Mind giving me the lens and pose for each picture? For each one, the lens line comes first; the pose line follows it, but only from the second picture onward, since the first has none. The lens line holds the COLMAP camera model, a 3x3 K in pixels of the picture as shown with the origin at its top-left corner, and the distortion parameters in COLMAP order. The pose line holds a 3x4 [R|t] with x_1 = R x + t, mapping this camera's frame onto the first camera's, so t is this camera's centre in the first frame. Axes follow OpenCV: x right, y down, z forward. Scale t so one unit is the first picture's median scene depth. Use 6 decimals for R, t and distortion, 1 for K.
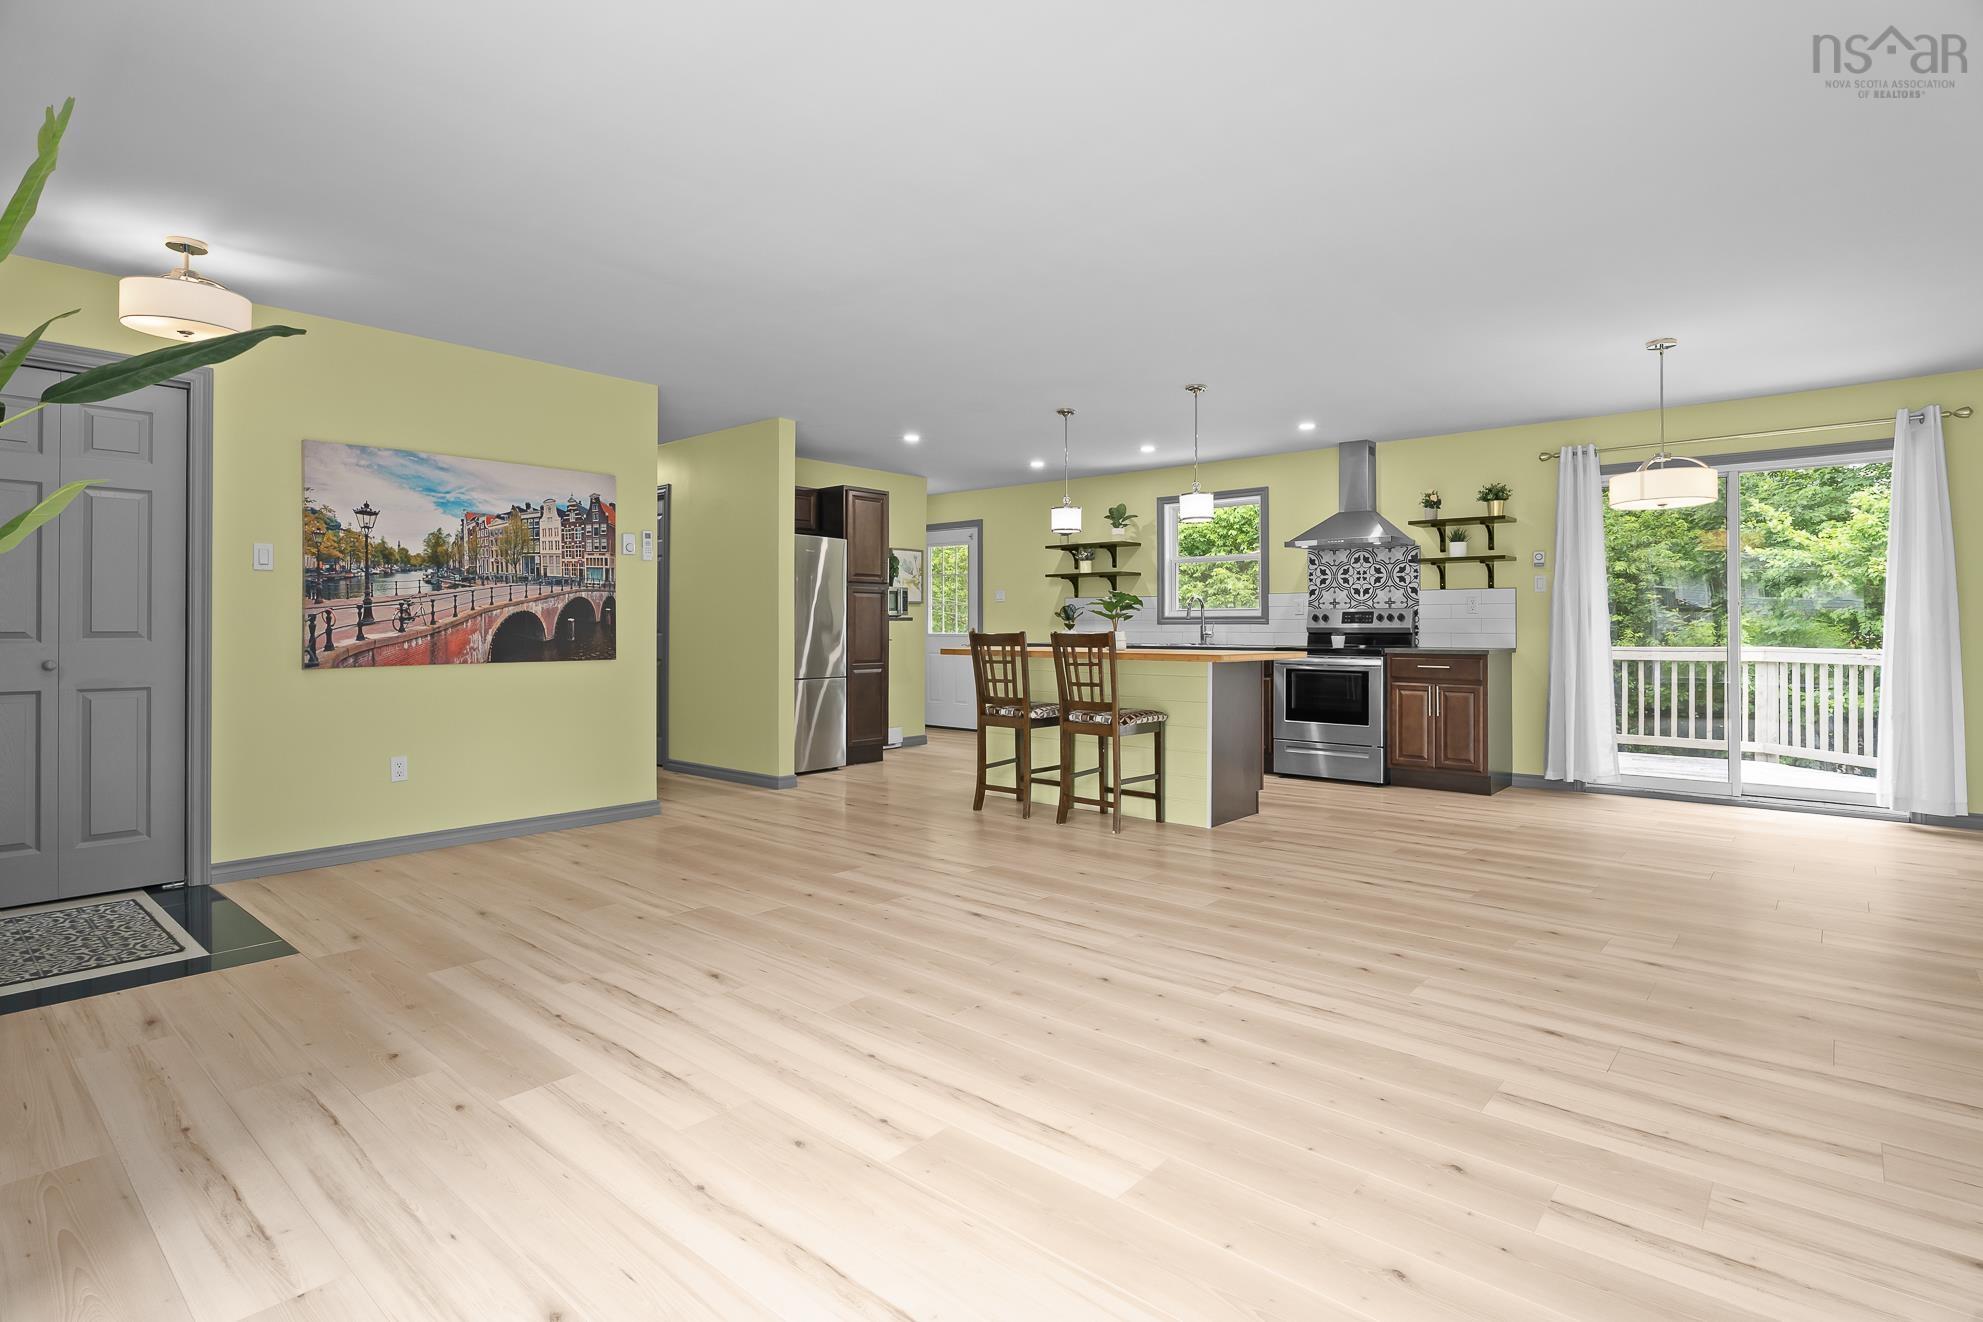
lens RADIAL K [[954.0, 0, 987.0], [0, 954.0, 630.9], [0, 0, 1]] dist [-0.003043, 0.000677]
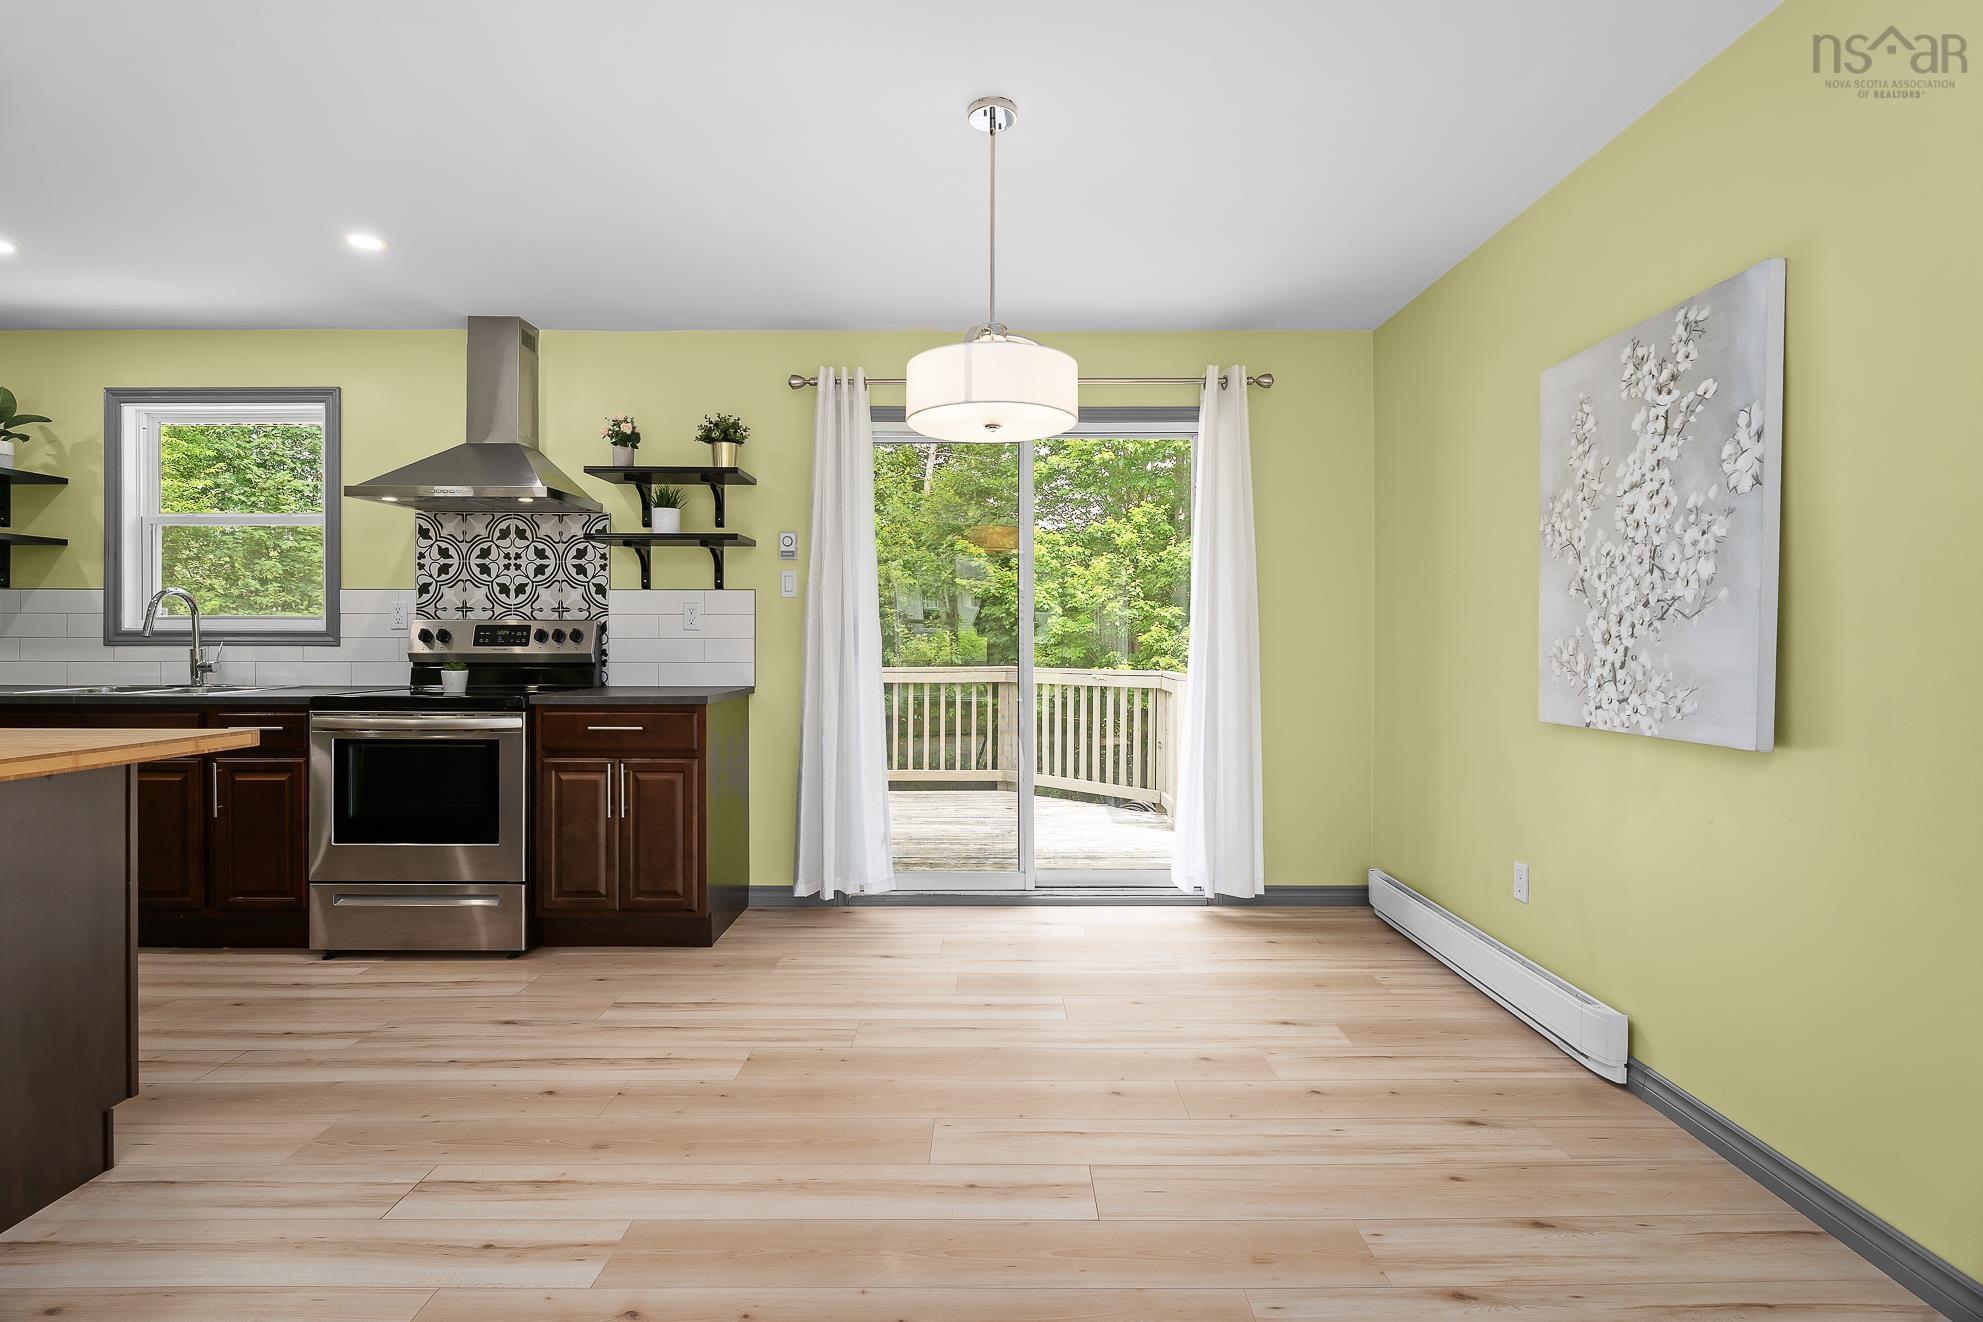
lens RADIAL K [[970.0, 0, 991.5], [0, 970.0, 661.0], [0, 0, 1]] dist [0.001584, 0.000193]
pose [[0.767517, -0.011252, 0.640930, 0.264840], [0.000153, 0.999849, 0.017371, -0.009766], [-0.641029, -0.013235, 0.767403, 0.413778]]
